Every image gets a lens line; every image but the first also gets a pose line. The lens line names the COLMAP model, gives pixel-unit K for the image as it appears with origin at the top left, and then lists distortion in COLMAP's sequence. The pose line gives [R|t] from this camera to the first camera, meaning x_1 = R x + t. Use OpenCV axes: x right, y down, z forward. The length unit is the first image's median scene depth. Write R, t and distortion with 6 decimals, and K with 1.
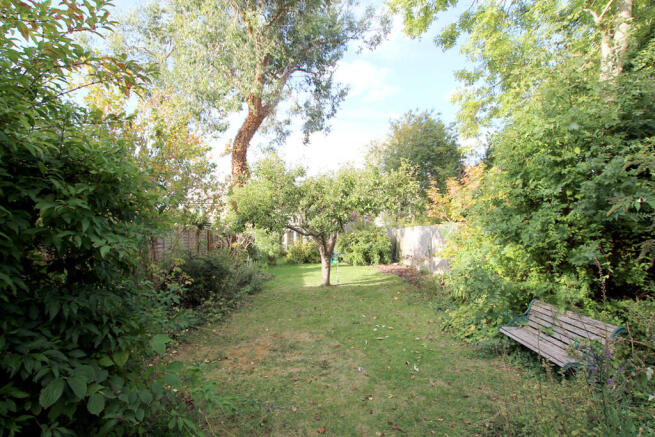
lens RADIAL K [[311.7, 0, 327.5], [0, 311.7, 218.5], [0, 0, 1]] dist [0.002540, -0.000021]
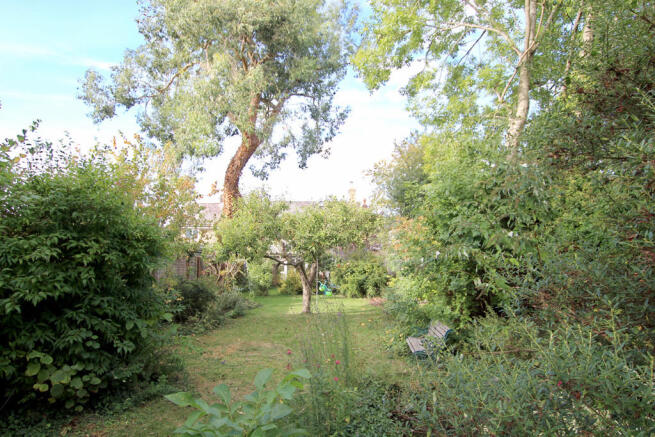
lens RADIAL K [[389.6, 0, 327.5], [0, 389.6, 218.5], [0, 0, 1]] dist [-0.006368, -0.000241]
pose [[0.998467, 0.013544, -0.053669, 0.089949], [-0.016935, 0.997854, -0.063246, -0.014320], [0.052698, 0.064058, 0.996554, -0.216241]]
